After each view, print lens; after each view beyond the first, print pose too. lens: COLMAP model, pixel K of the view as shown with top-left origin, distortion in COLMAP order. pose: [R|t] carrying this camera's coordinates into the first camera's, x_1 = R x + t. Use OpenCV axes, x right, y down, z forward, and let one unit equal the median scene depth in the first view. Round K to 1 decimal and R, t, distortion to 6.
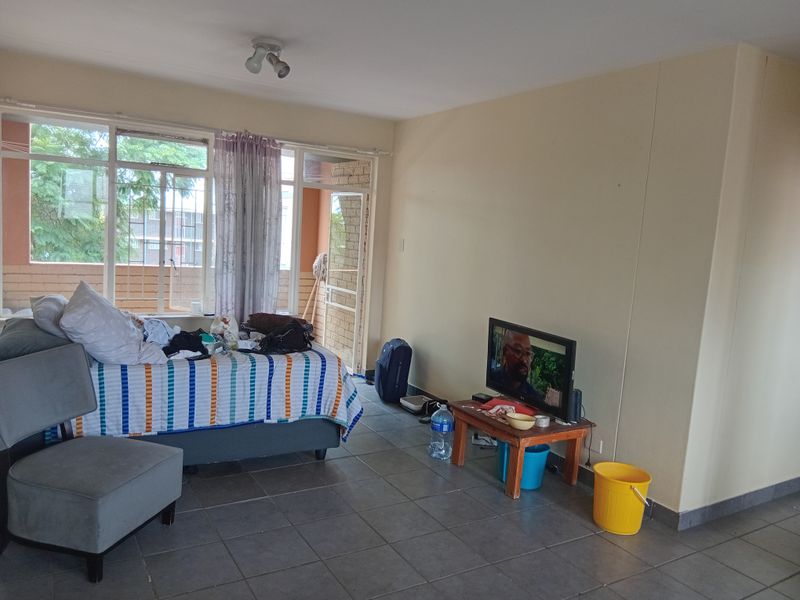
lens RADIAL K [[610.8, 0, 400.0], [0, 610.8, 300.0], [0, 0, 1]] dist [0.137484, -0.214634]
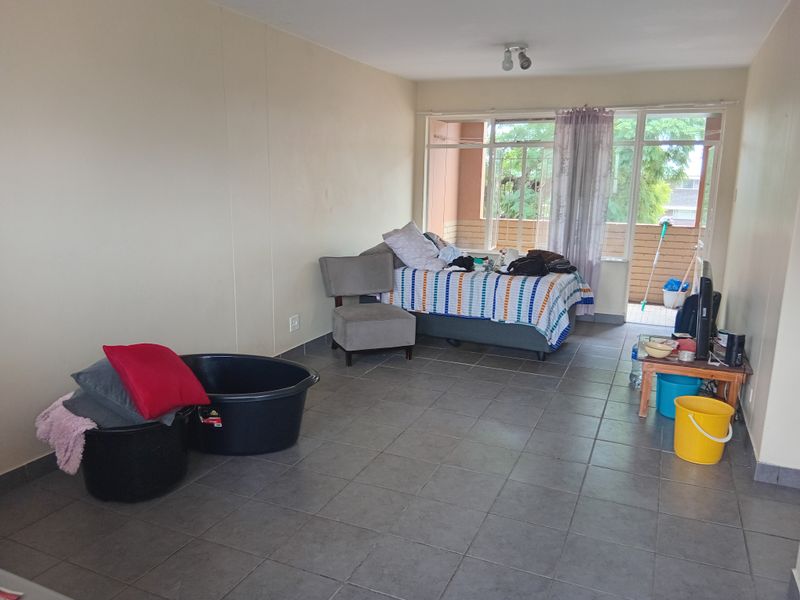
lens RADIAL K [[610.8, 0, 400.0], [0, 610.8, 300.0], [0, 0, 1]] dist [0.137484, -0.214634]
pose [[0.584671, 0.102445, -0.804776, 0.765821], [-0.074578, 0.994582, 0.072426, 0.062956], [0.807835, 0.017673, 0.589143, -0.004260]]
